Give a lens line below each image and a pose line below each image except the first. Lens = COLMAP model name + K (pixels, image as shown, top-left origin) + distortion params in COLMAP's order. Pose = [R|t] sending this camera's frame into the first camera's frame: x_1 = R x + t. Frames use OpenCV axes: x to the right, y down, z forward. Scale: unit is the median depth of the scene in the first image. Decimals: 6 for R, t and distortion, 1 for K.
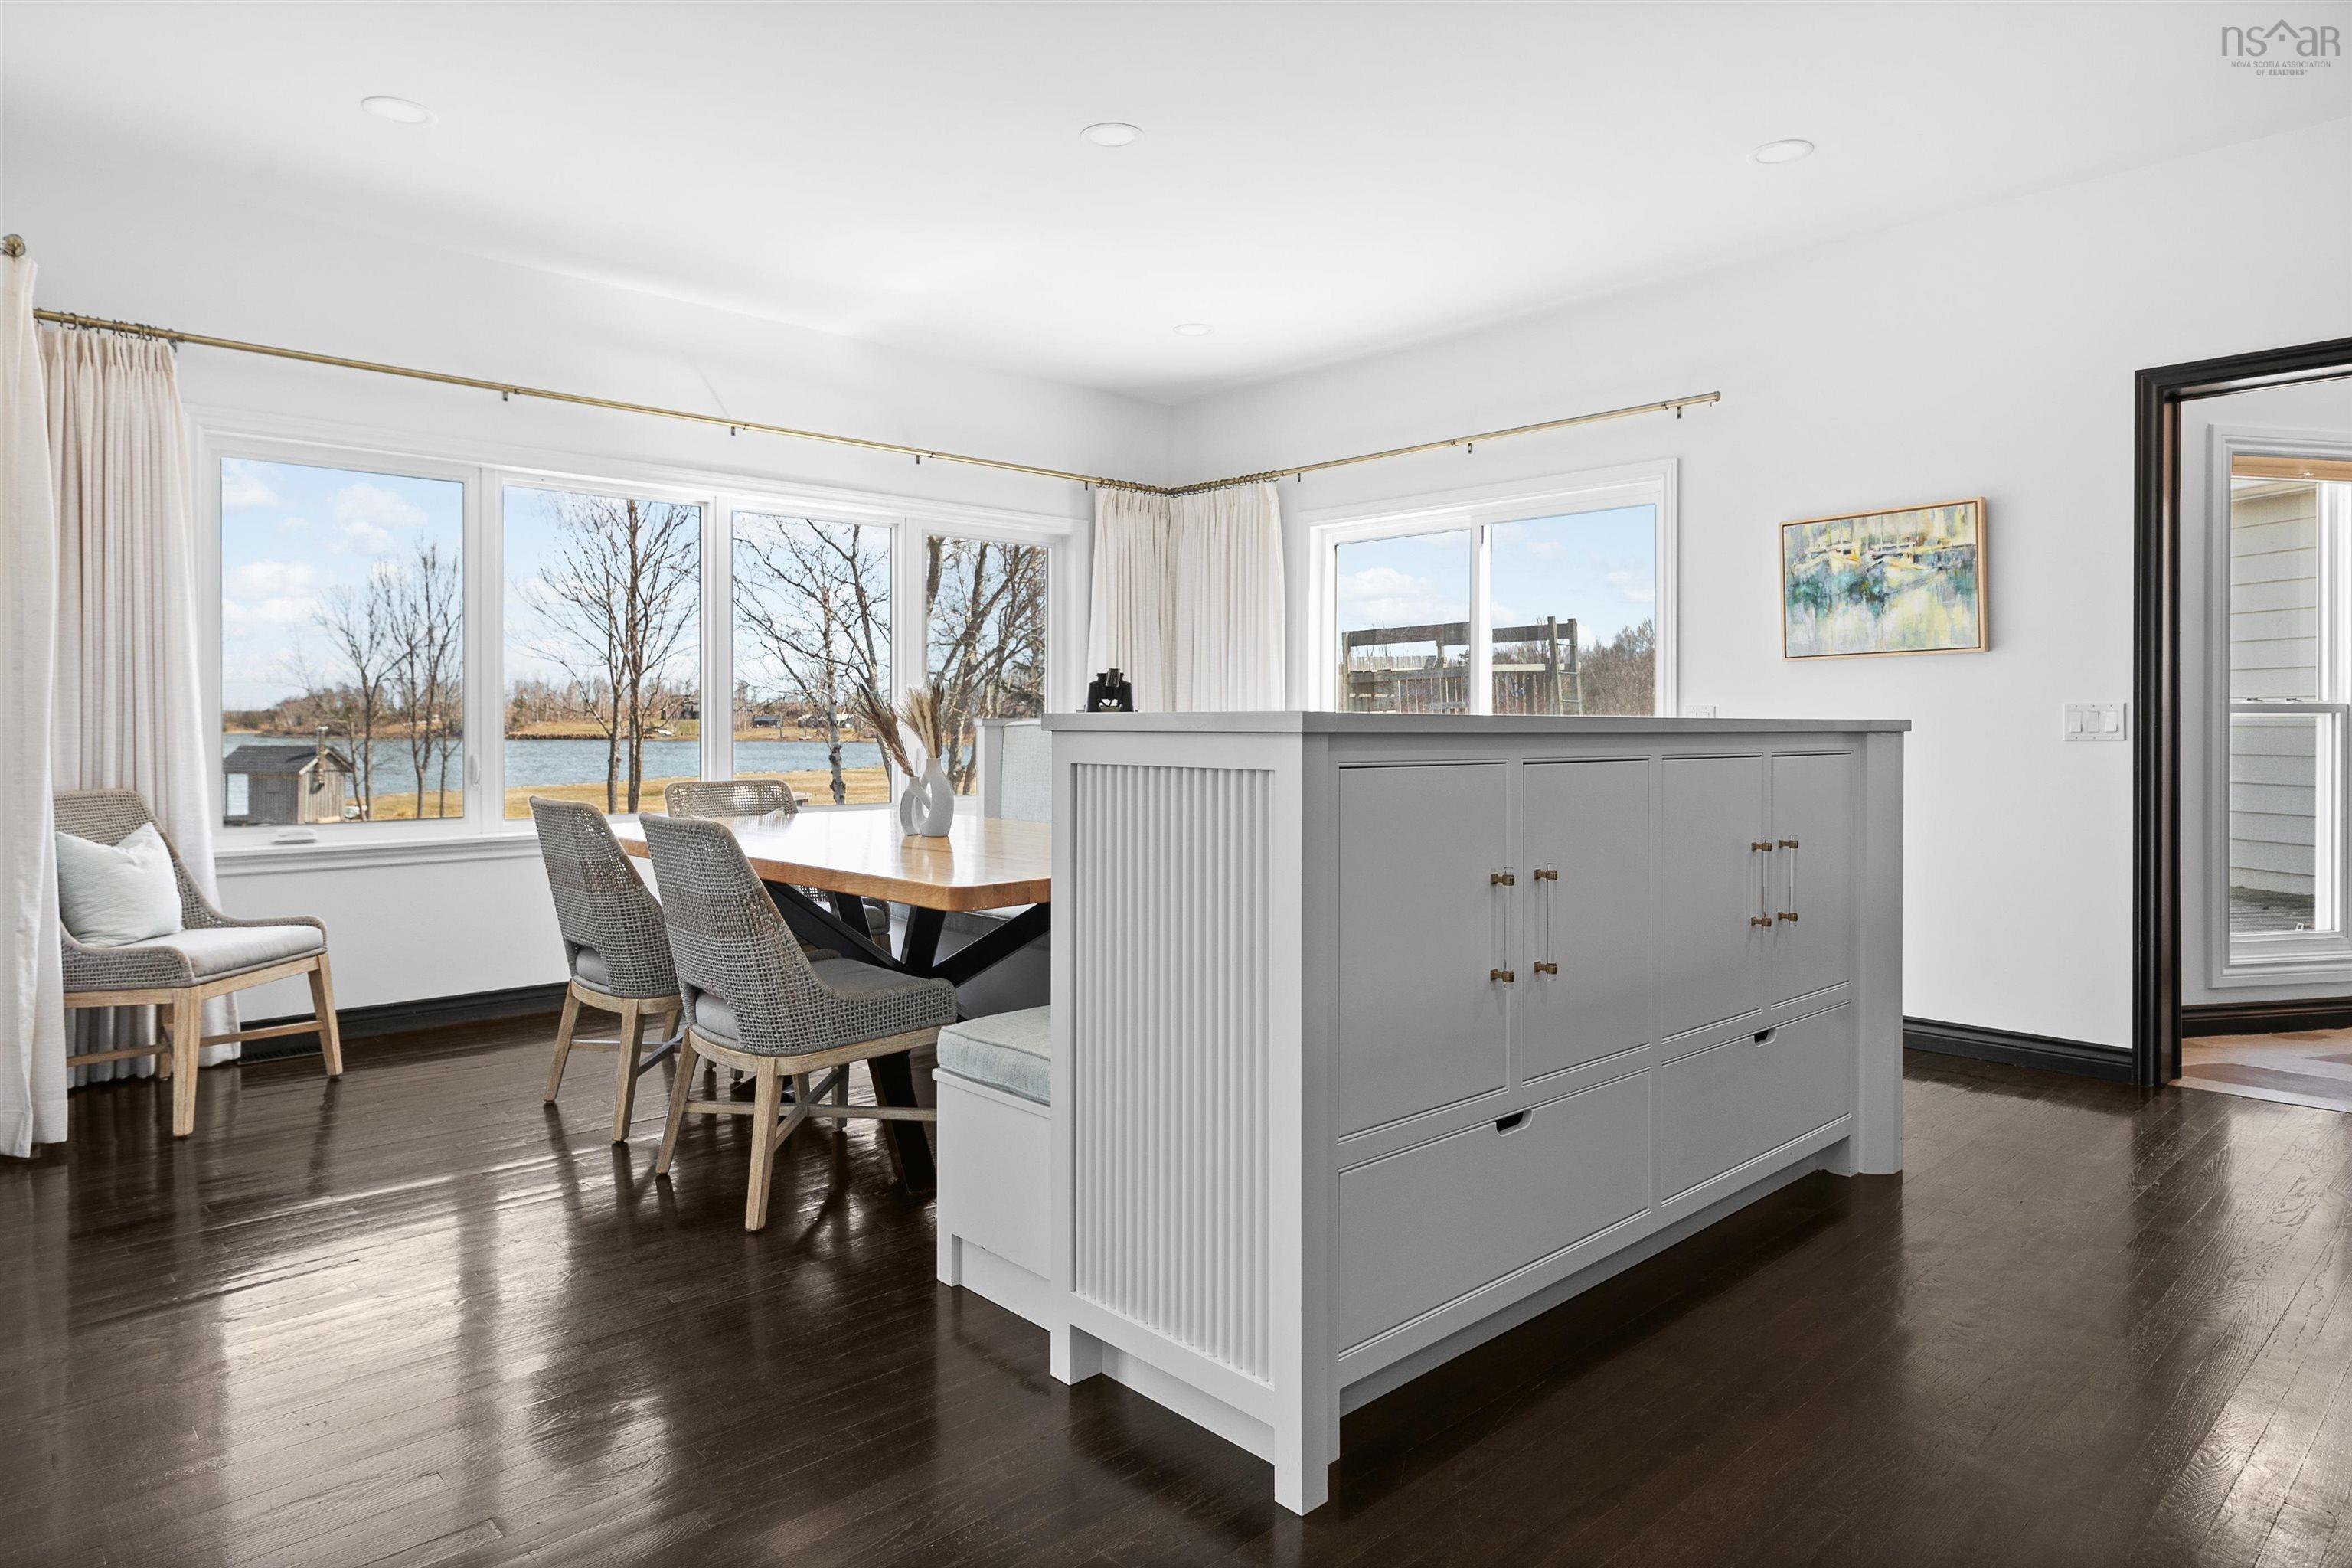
lens RADIAL K [[1382.4, 0, 1176.0], [0, 1382.4, 784.0], [0, 0, 1]] dist [0.007990, 0.001035]
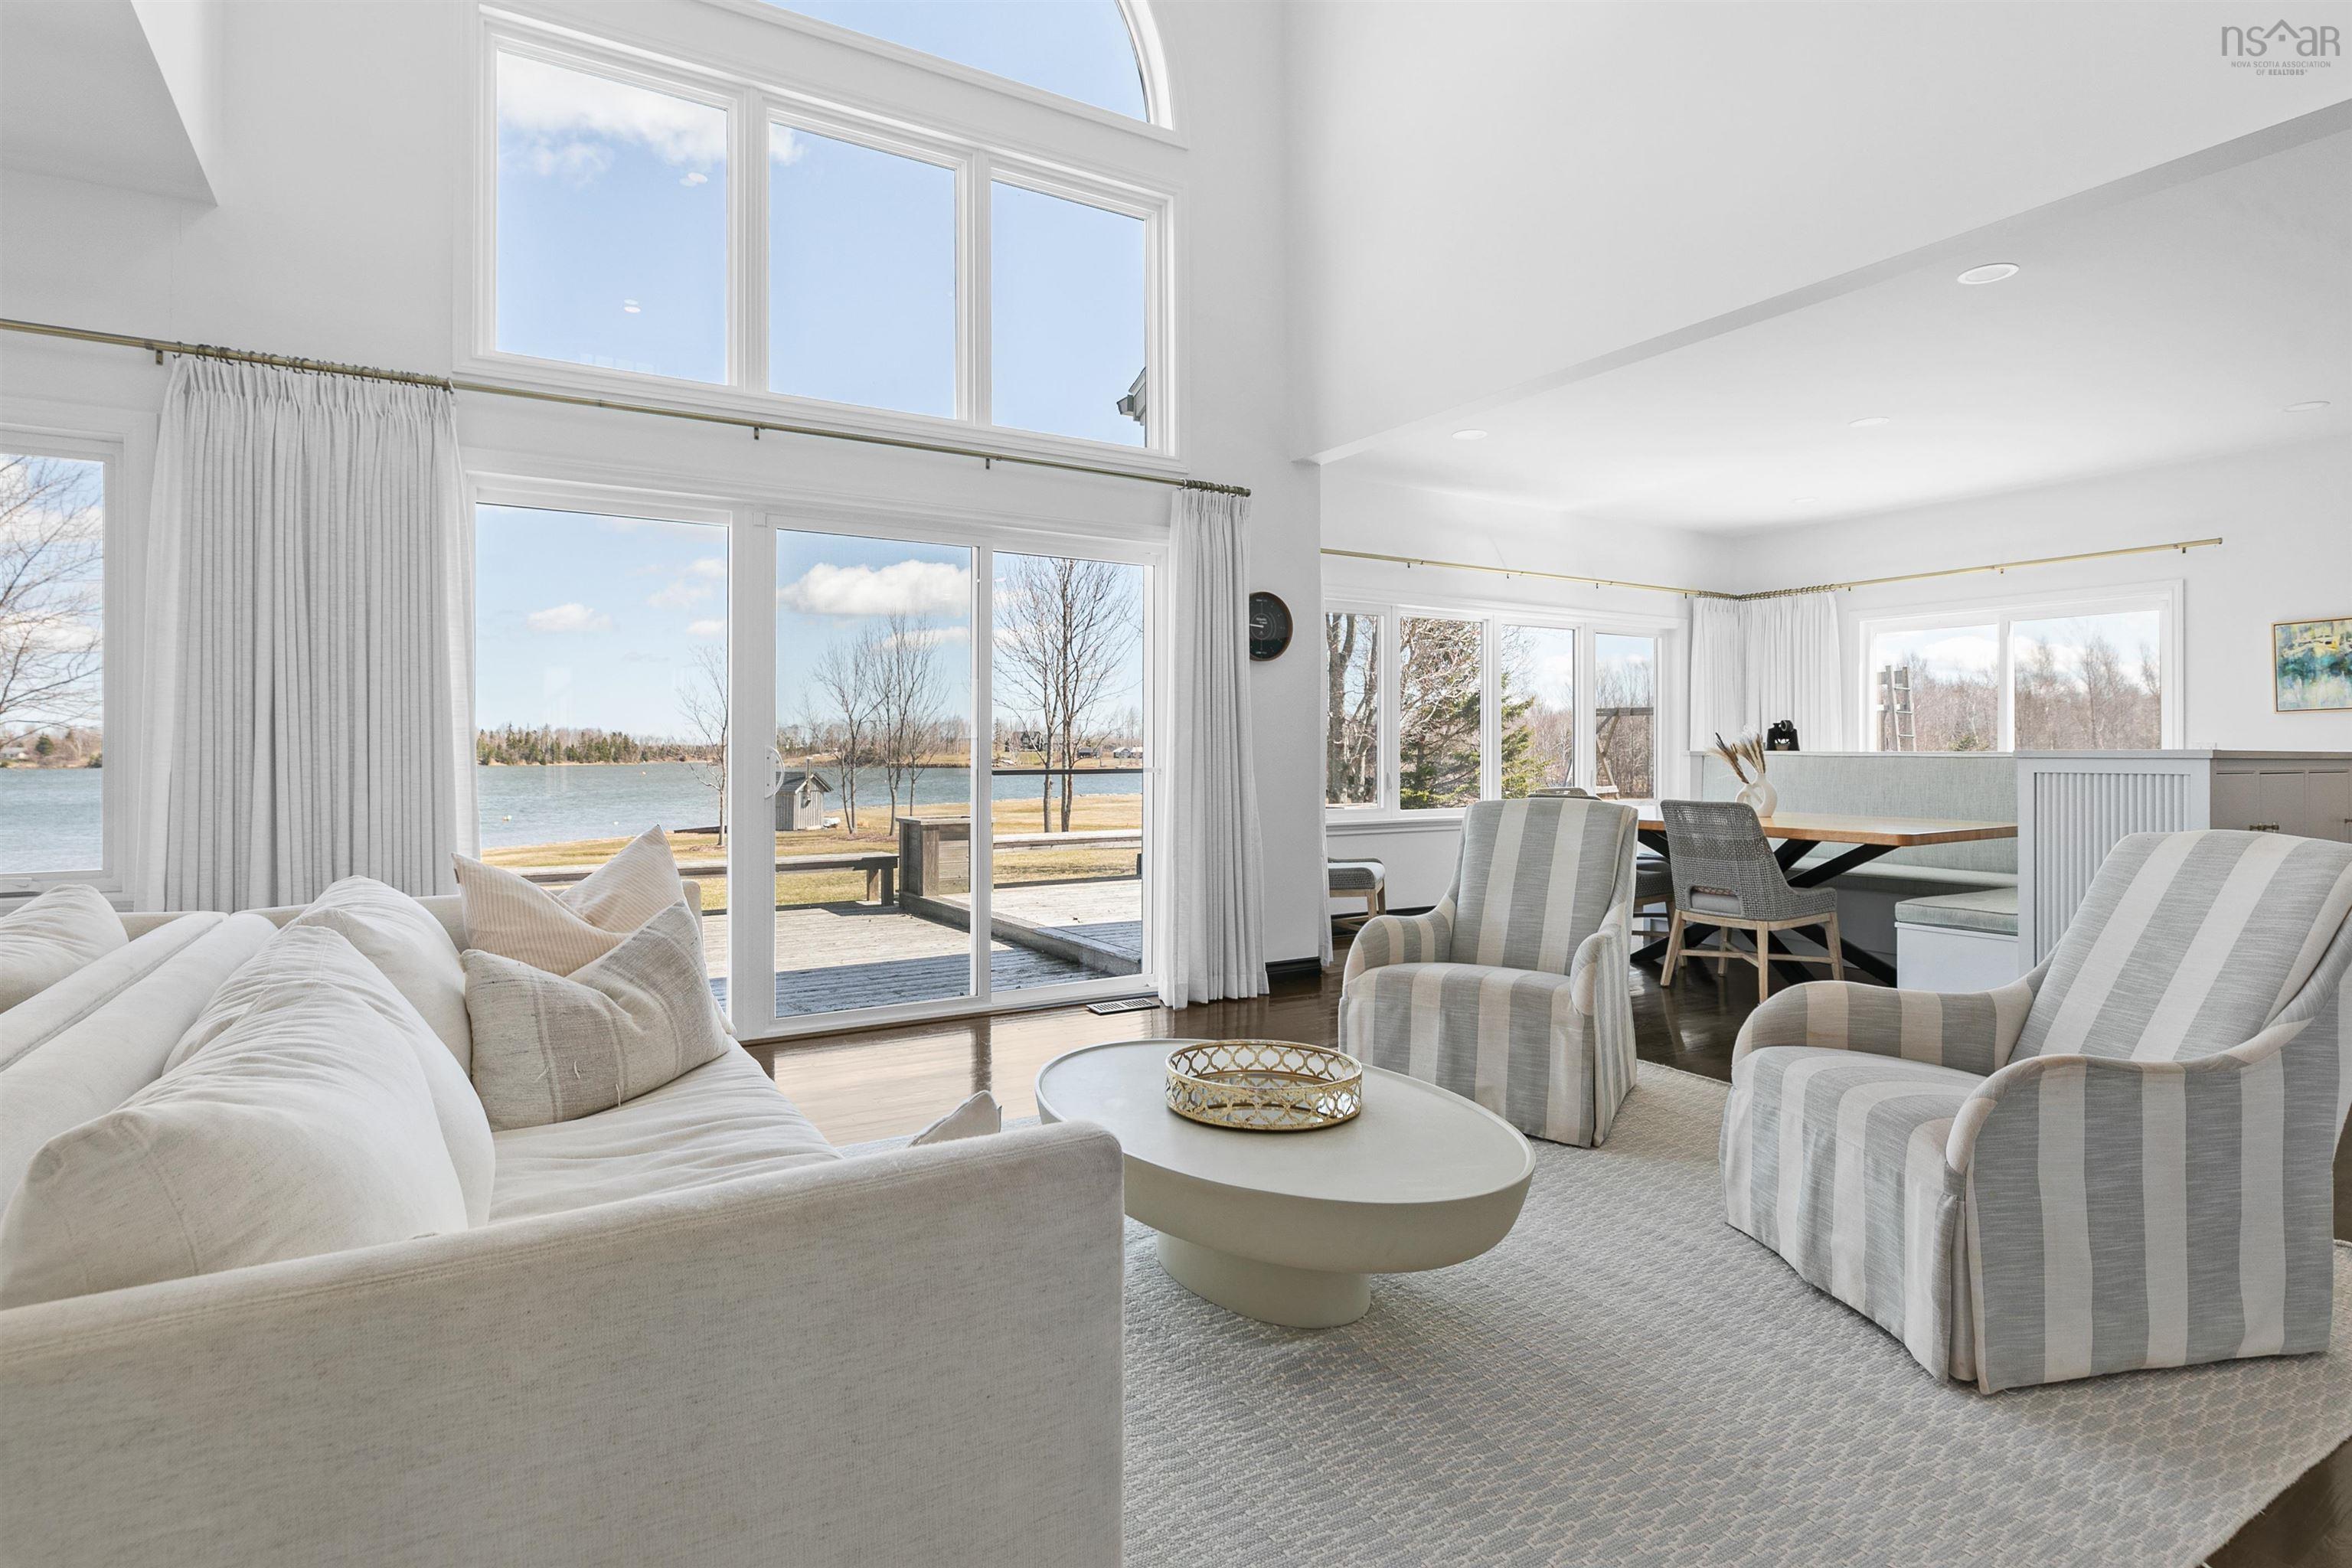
lens RADIAL K [[1209.2, 0, 1177.3], [0, 1209.2, 761.9], [0, 0, 1]] dist [-0.000446, -0.000809]
pose [[0.978960, 0.001607, -0.204045, -0.396773], [-0.009327, 0.999276, -0.036882, 0.020676], [0.203838, 0.038009, 0.978266, -0.455504]]
